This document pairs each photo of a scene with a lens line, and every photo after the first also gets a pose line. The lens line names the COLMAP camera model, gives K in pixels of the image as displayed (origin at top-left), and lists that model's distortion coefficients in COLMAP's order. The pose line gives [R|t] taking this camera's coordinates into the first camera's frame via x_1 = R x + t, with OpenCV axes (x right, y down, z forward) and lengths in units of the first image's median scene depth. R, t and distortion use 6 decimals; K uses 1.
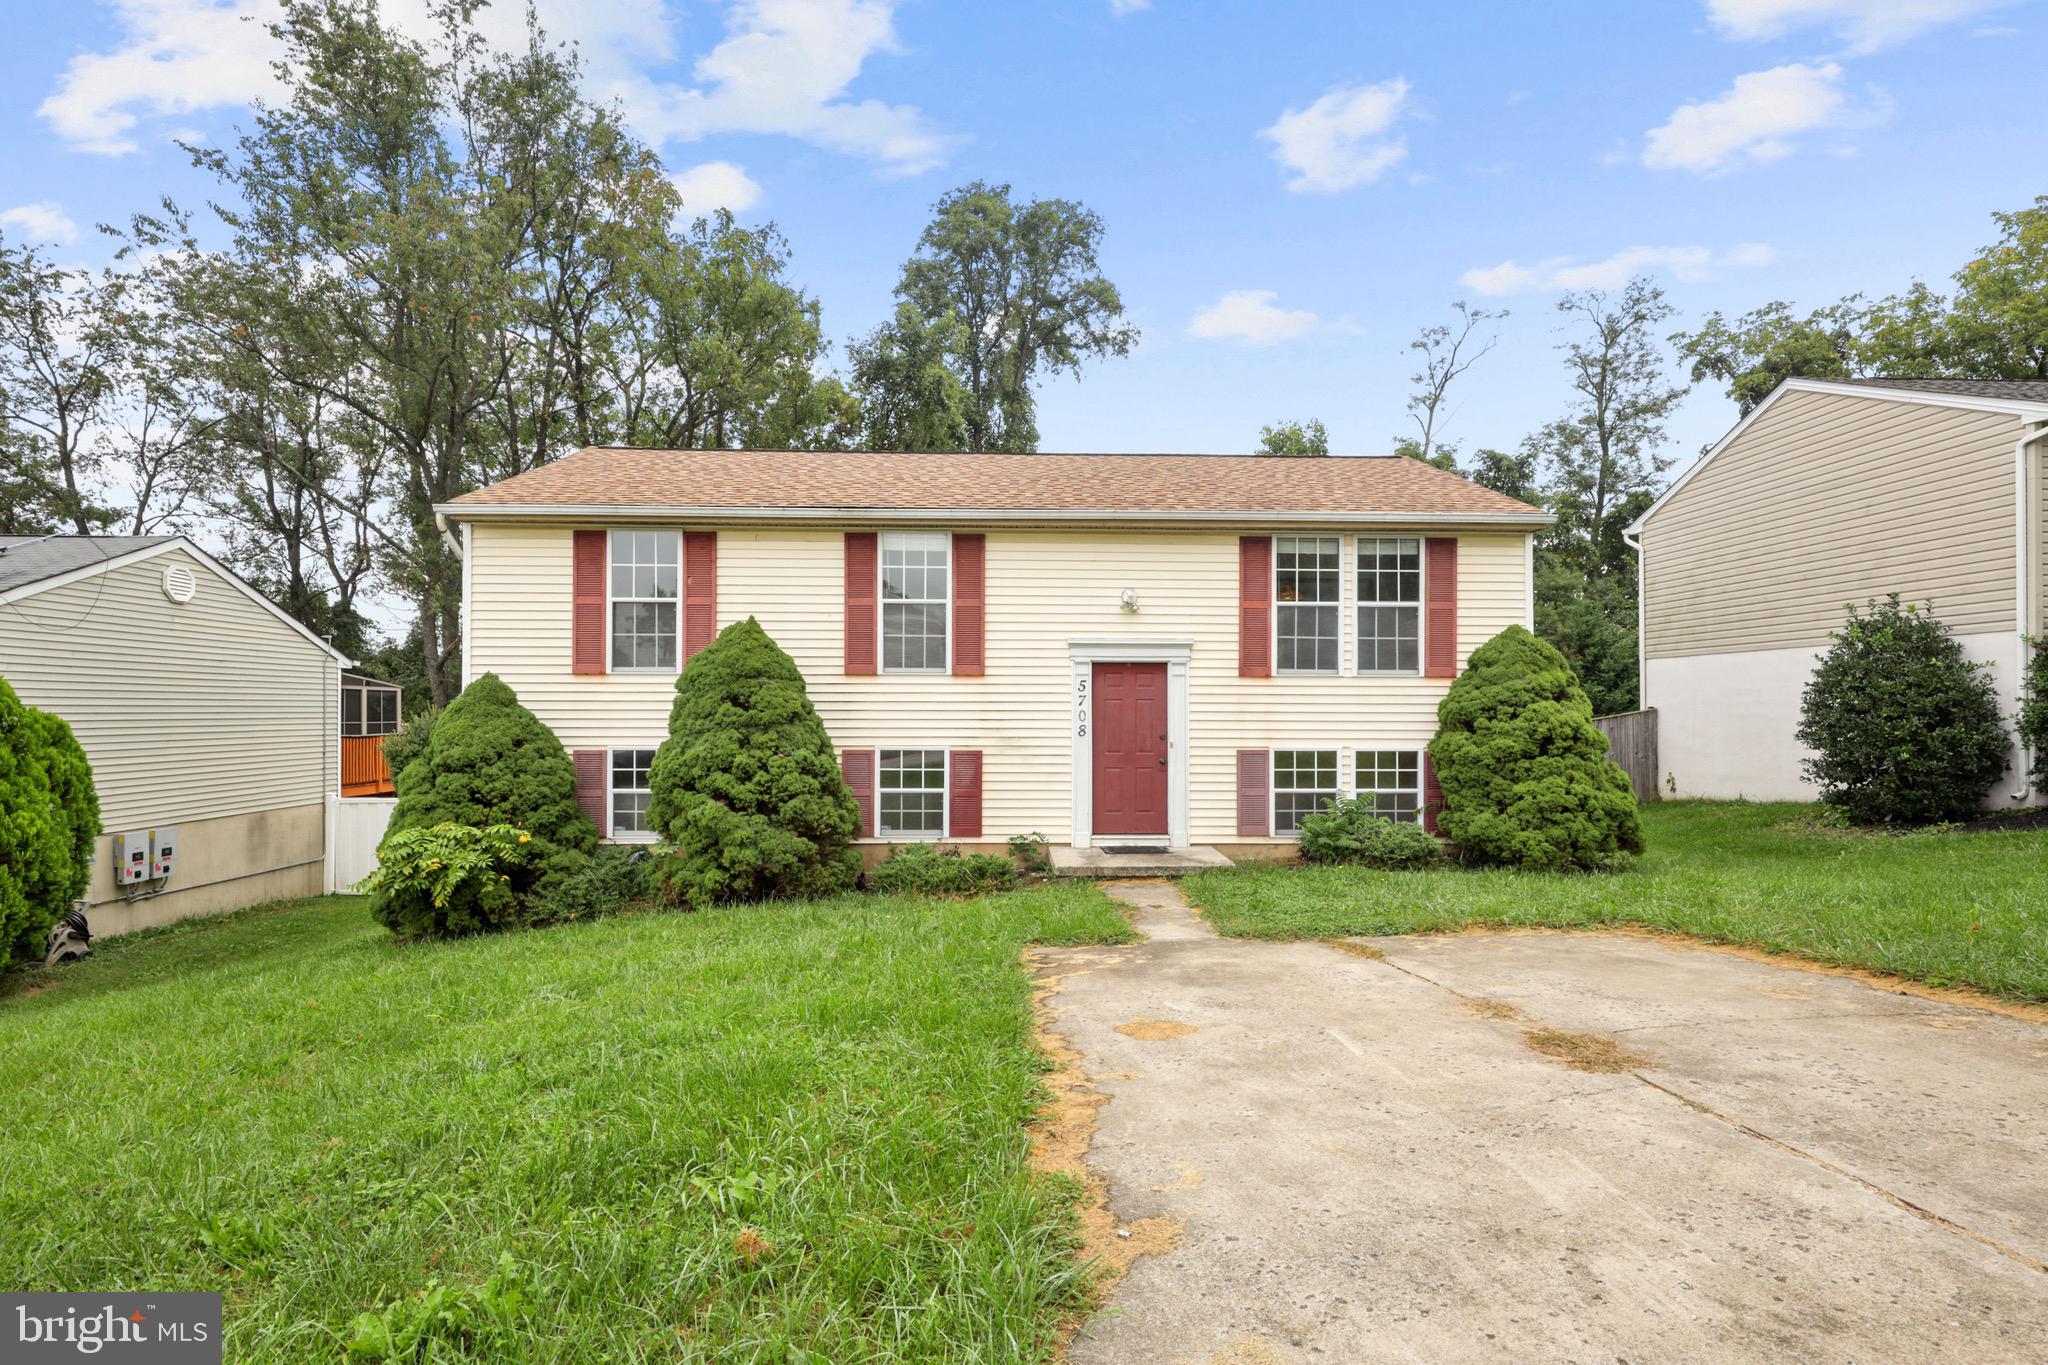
lens RADIAL K [[1014.3, 0, 1021.6], [0, 1014.3, 691.3], [0, 0, 1]] dist [0.003595, 0.000138]
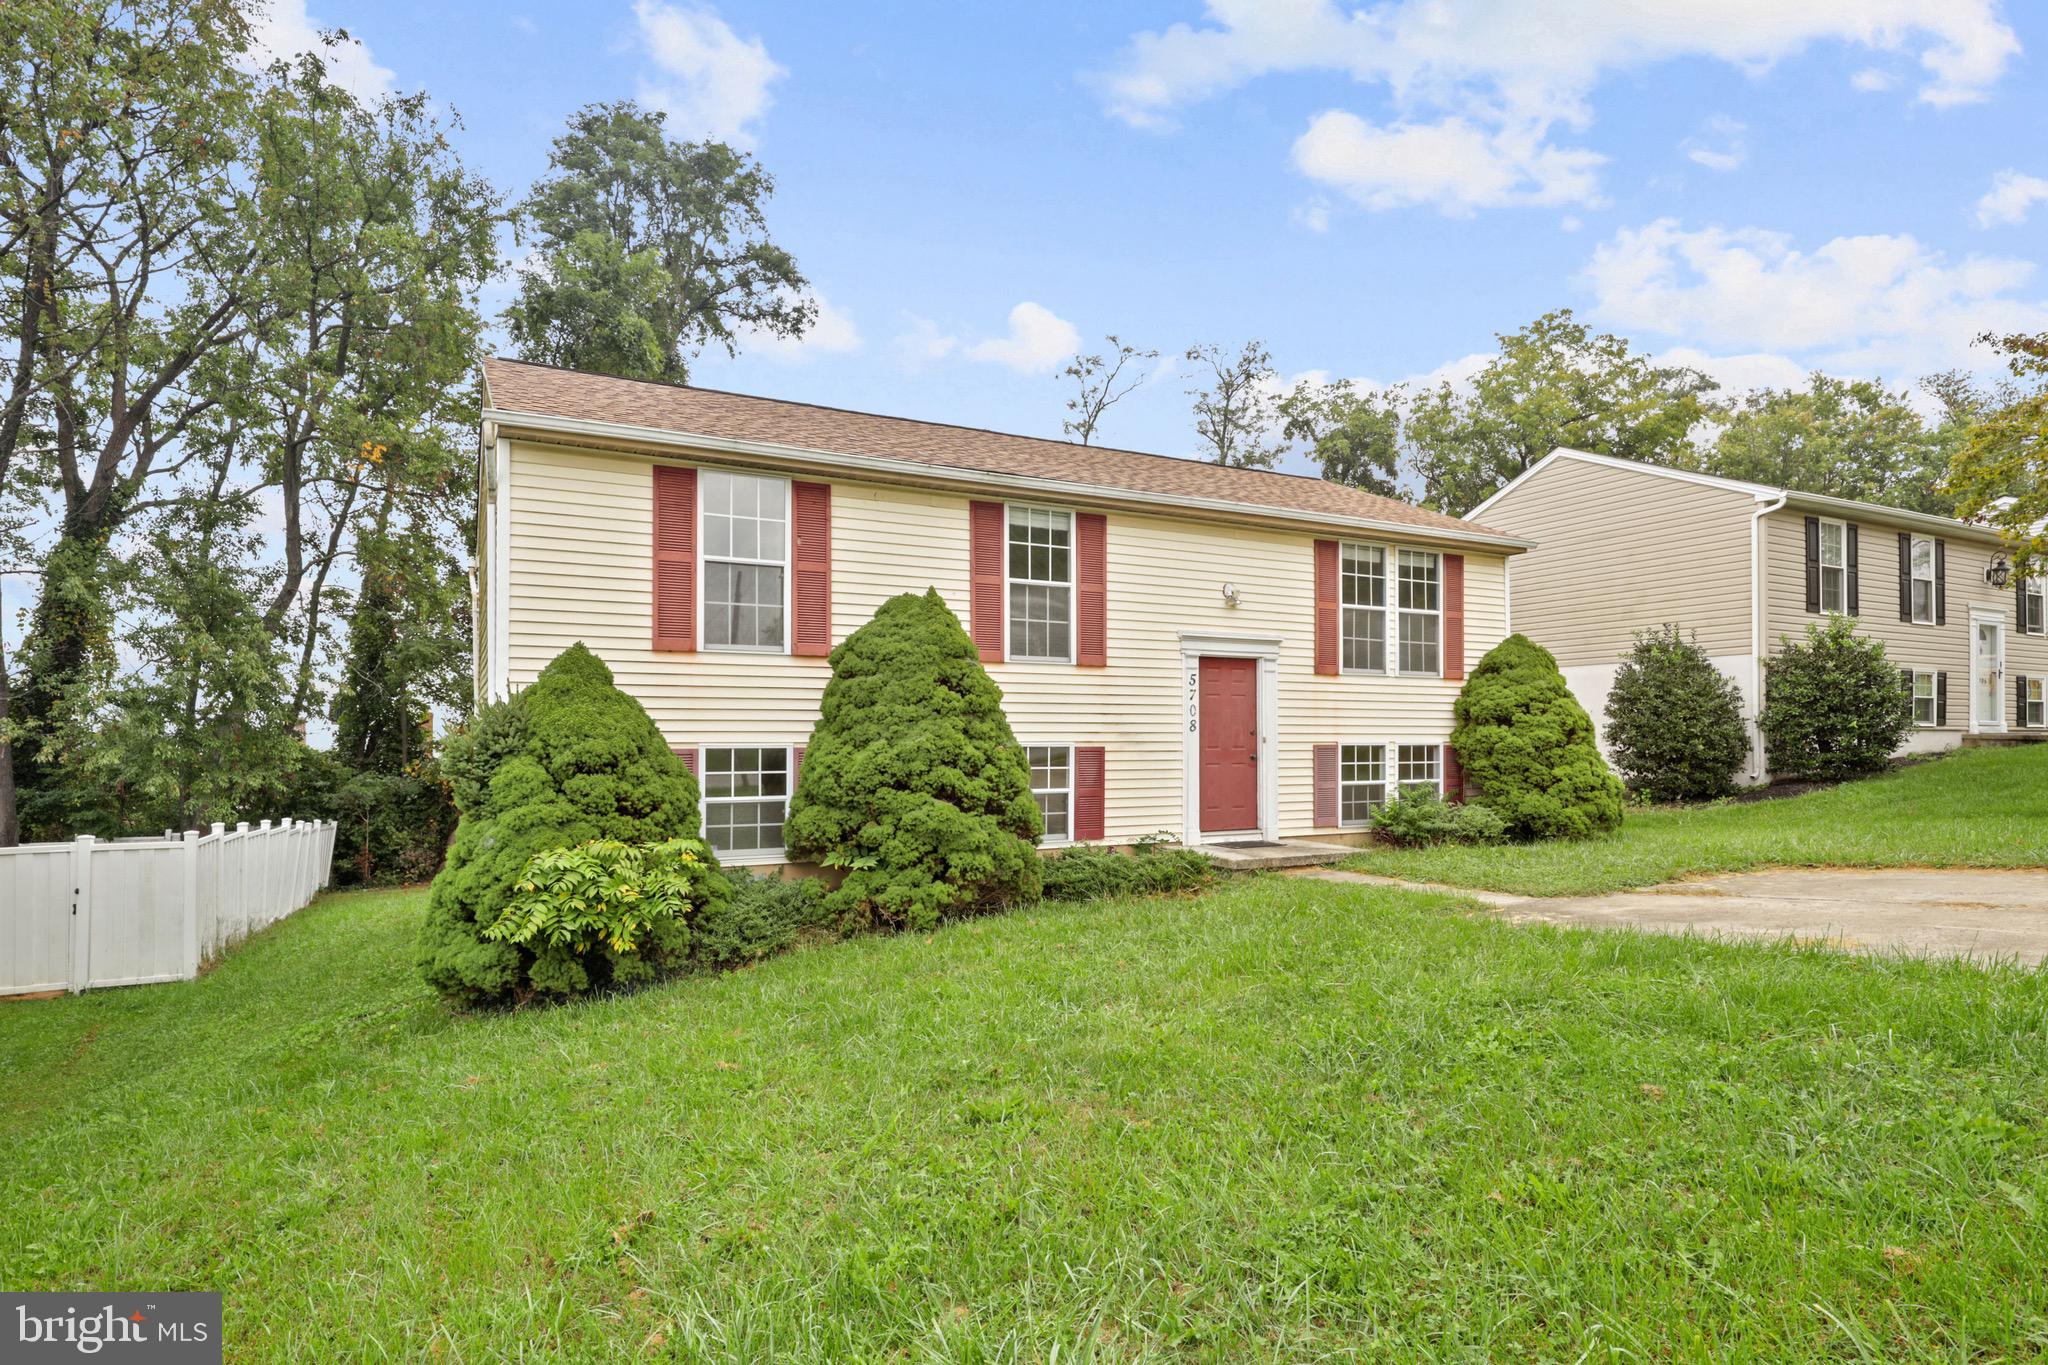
lens RADIAL K [[1111.6, 0, 1025.1], [0, 1111.6, 726.9], [0, 0, 1]] dist [-0.000320, -0.001280]
pose [[0.895200, 0.001713, 0.445661, -0.558614], [-0.003370, 0.999990, 0.002927, 0.037169], [-0.445651, -0.004122, 0.895197, 0.114736]]
